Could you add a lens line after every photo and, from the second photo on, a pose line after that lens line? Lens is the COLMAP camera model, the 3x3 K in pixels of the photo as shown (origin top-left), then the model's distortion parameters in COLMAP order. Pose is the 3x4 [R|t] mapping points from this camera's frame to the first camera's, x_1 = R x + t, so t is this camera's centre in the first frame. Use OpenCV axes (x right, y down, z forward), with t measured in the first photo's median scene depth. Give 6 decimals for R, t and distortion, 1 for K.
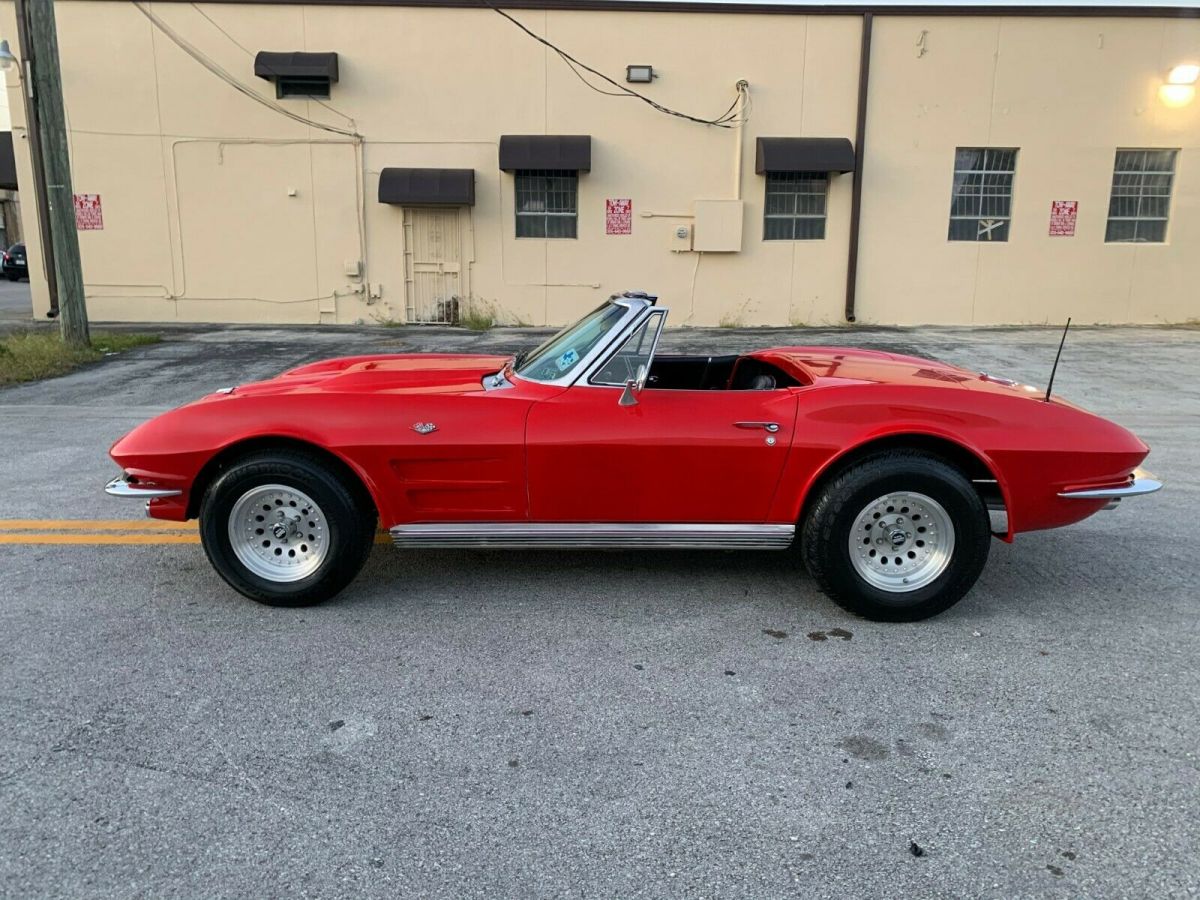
lens RADIAL K [[915.6, 0, 596.1], [0, 915.6, 453.6], [0, 0, 1]] dist [0.029141, -0.022976]
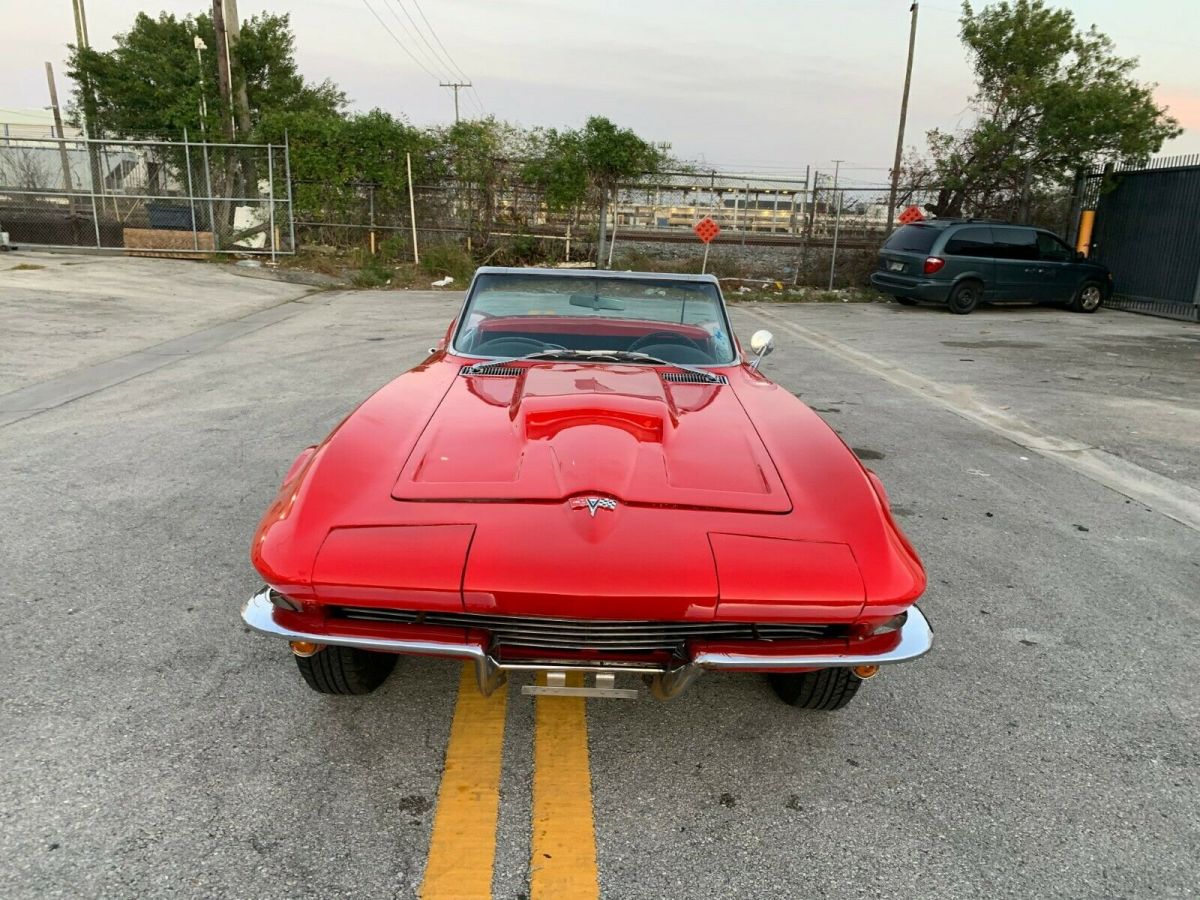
lens RADIAL K [[915.6, 0, 608.2], [0, 915.6, 451.7], [0, 0, 1]] dist [0.029141, -0.022976]
pose [[-0.044997, -0.254638, 0.965989, -1.033173], [0.172577, 0.950449, 0.258580, -0.267479], [-0.983968, 0.178343, 0.001177, 1.133662]]
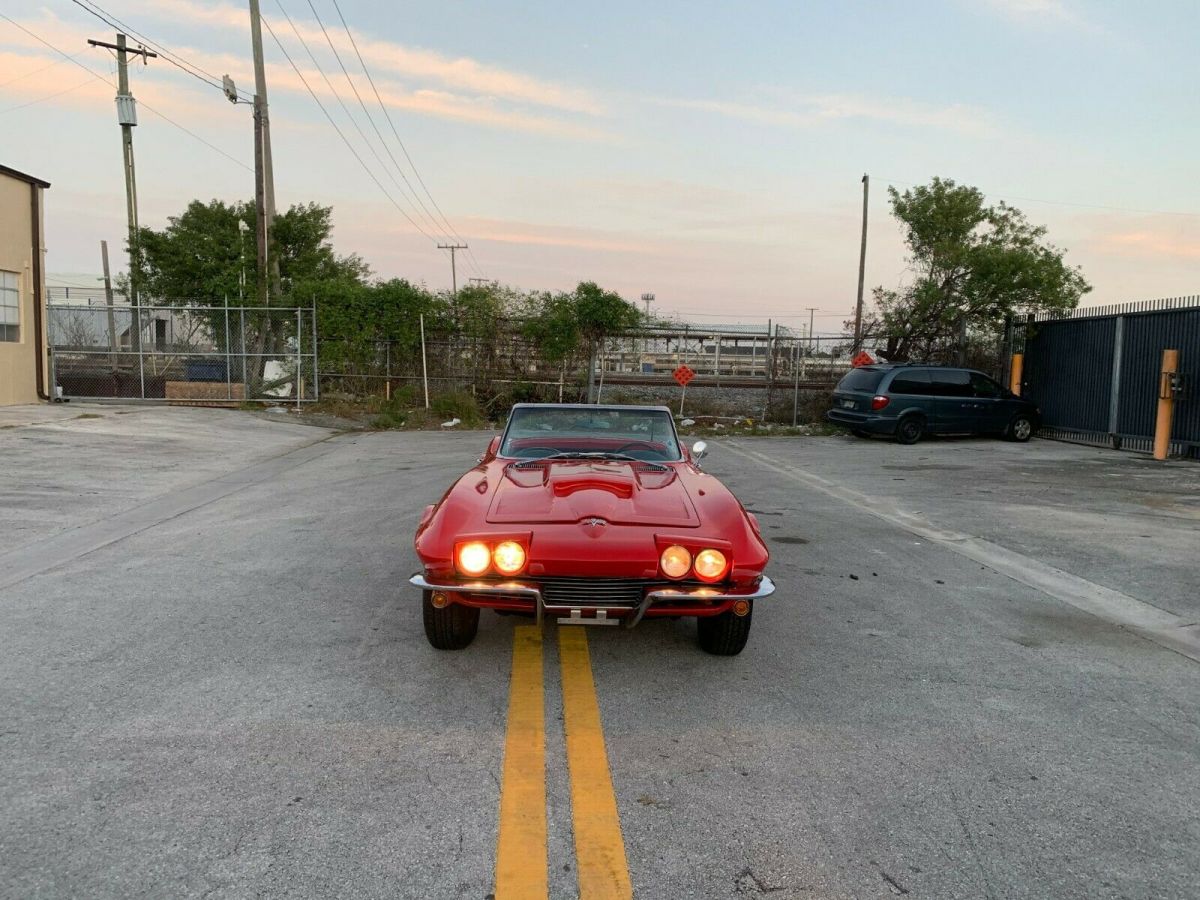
lens RADIAL K [[915.6, 0, 605.2], [0, 915.6, 455.6], [0, 0, 1]] dist [0.029141, -0.022976]
pose [[-0.055664, -0.107395, 0.992657, -1.574243], [0.186264, 0.975628, 0.115997, -0.290472], [-0.980922, 0.191354, -0.034303, 1.159028]]
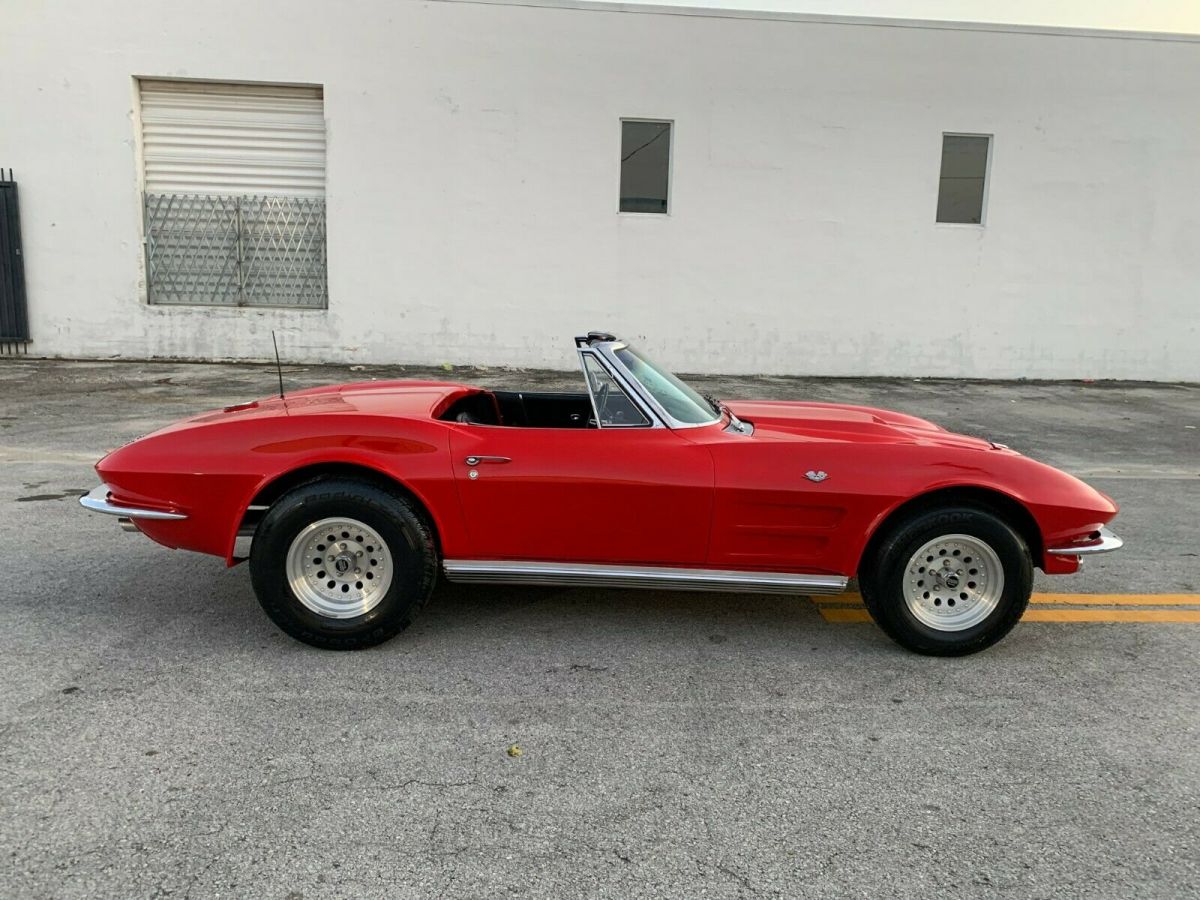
lens RADIAL K [[915.6, 0, 605.1], [0, 915.6, 452.7], [0, 0, 1]] dist [0.029141, -0.022976]
pose [[-0.996948, -0.027873, -0.072922, 0.125202], [-0.053318, 0.925402, 0.375219, -0.484928], [0.057024, 0.377961, -0.924064, 2.210959]]
